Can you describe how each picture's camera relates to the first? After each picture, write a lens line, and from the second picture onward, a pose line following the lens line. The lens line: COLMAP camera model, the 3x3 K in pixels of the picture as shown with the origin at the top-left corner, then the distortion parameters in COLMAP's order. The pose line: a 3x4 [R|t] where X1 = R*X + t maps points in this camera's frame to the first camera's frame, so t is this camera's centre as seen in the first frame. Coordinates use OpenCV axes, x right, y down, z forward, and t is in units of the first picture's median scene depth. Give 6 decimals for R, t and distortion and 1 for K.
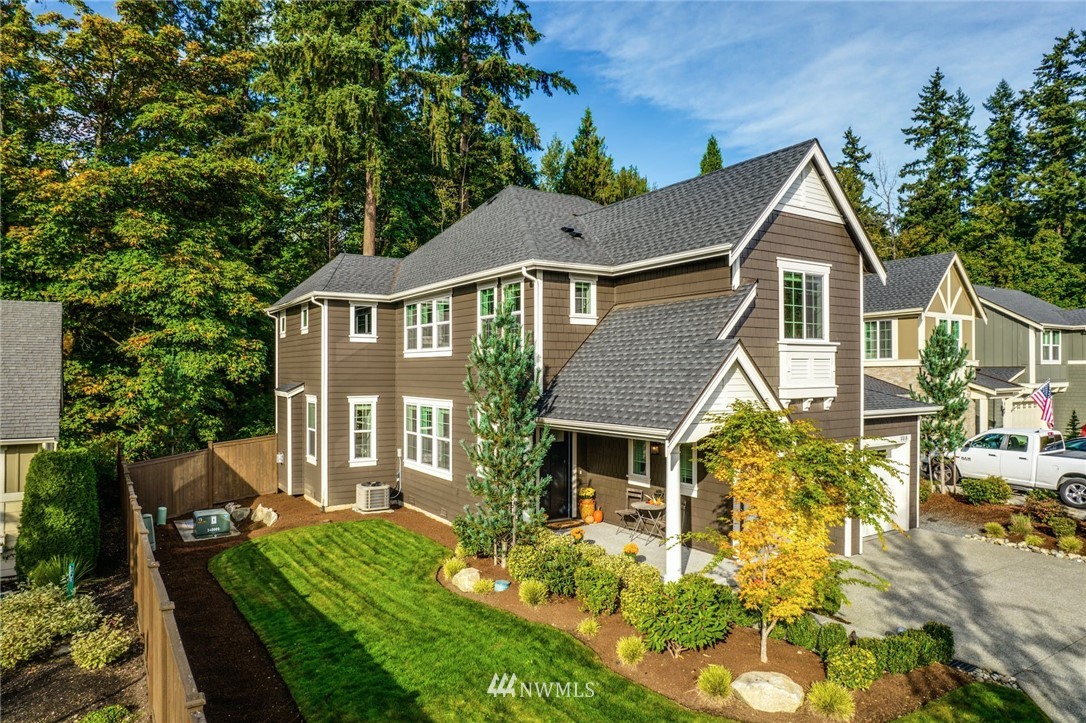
lens RADIAL K [[692.1, 0, 536.3], [0, 692.1, 361.3], [0, 0, 1]] dist [-0.025918, 0.013679]
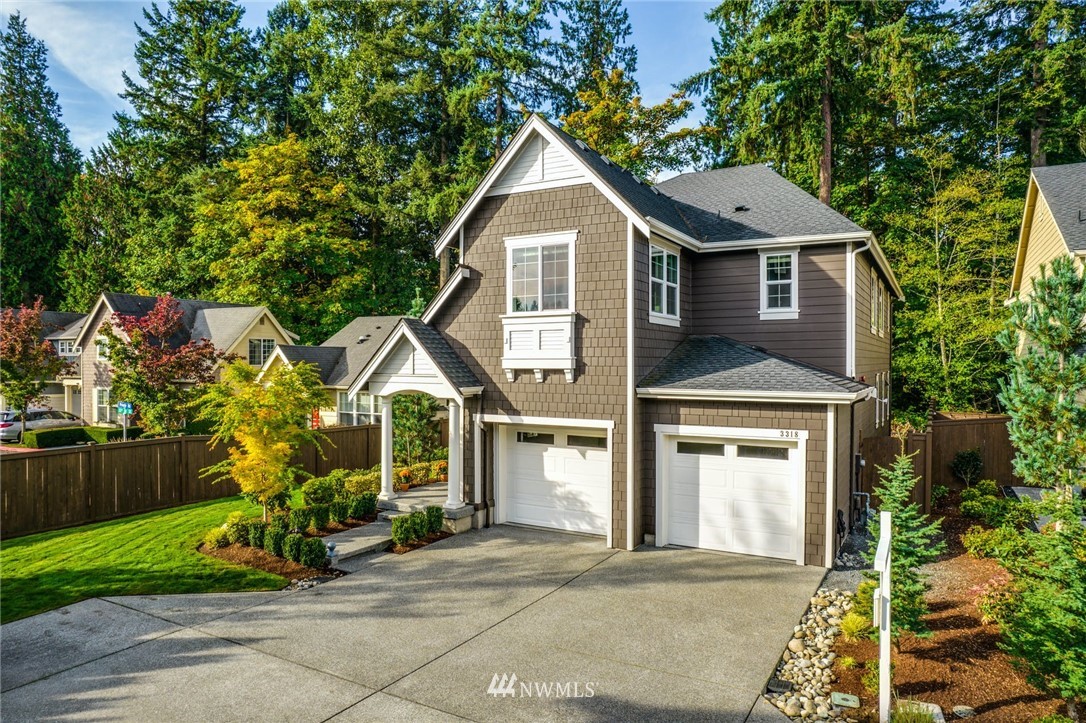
lens RADIAL K [[692.1, 0, 542.3], [0, 692.1, 367.4], [0, 0, 1]] dist [-0.025918, 0.013679]
pose [[0.472440, 0.009435, -0.881312, 0.885144], [0.009000, 0.999839, 0.015528, 0.024185], [0.881317, -0.015268, 0.472279, 0.355813]]
